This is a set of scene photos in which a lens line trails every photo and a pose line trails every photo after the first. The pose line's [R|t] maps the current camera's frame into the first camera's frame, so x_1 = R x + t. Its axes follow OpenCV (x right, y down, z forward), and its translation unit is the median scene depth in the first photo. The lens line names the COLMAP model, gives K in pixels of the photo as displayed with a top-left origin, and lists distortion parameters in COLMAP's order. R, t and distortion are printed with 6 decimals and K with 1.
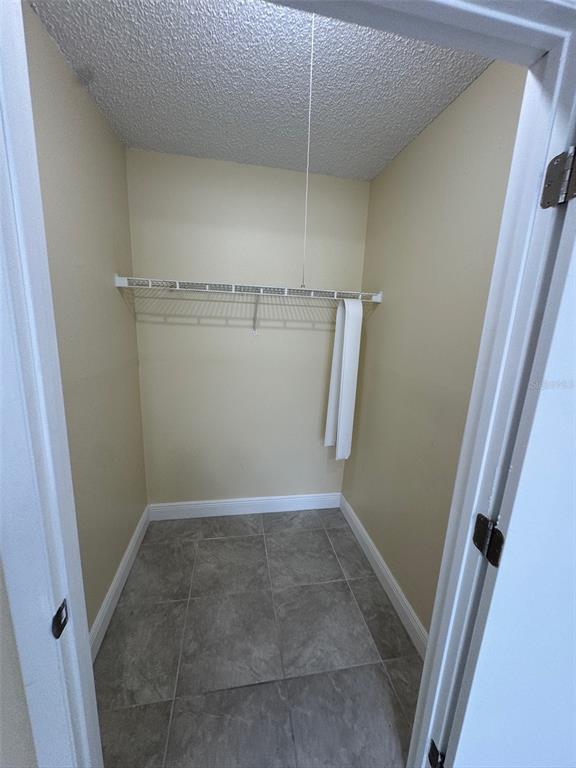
lens RADIAL K [[305.8, 0, 288.0], [0, 305.8, 384.0], [0, 0, 1]] dist [-0.000397, -0.000003]
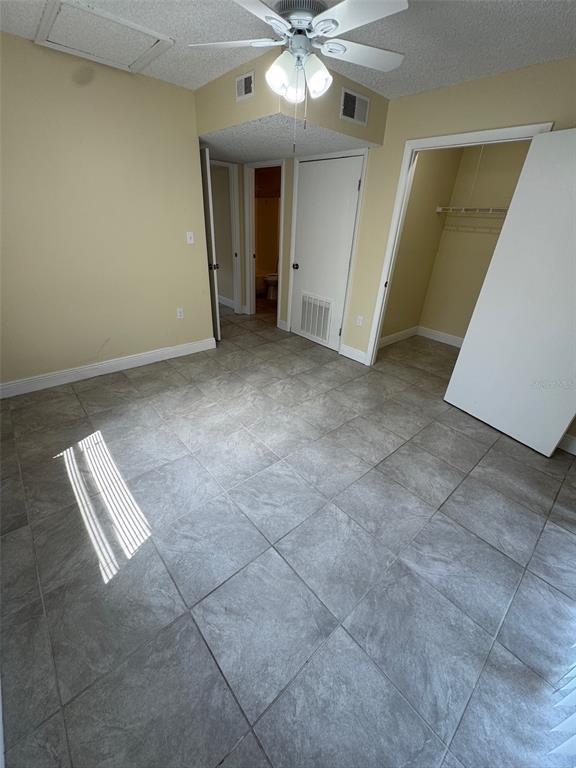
lens RADIAL K [[305.8, 0, 288.0], [0, 305.8, 384.0], [0, 0, 1]] dist [-0.000397, -0.000003]
pose [[0.520058, 0.392292, -0.758713, 1.098620], [-0.198542, 0.919478, 0.339325, 0.308323], [0.830735, -0.025832, 0.556069, -1.225421]]
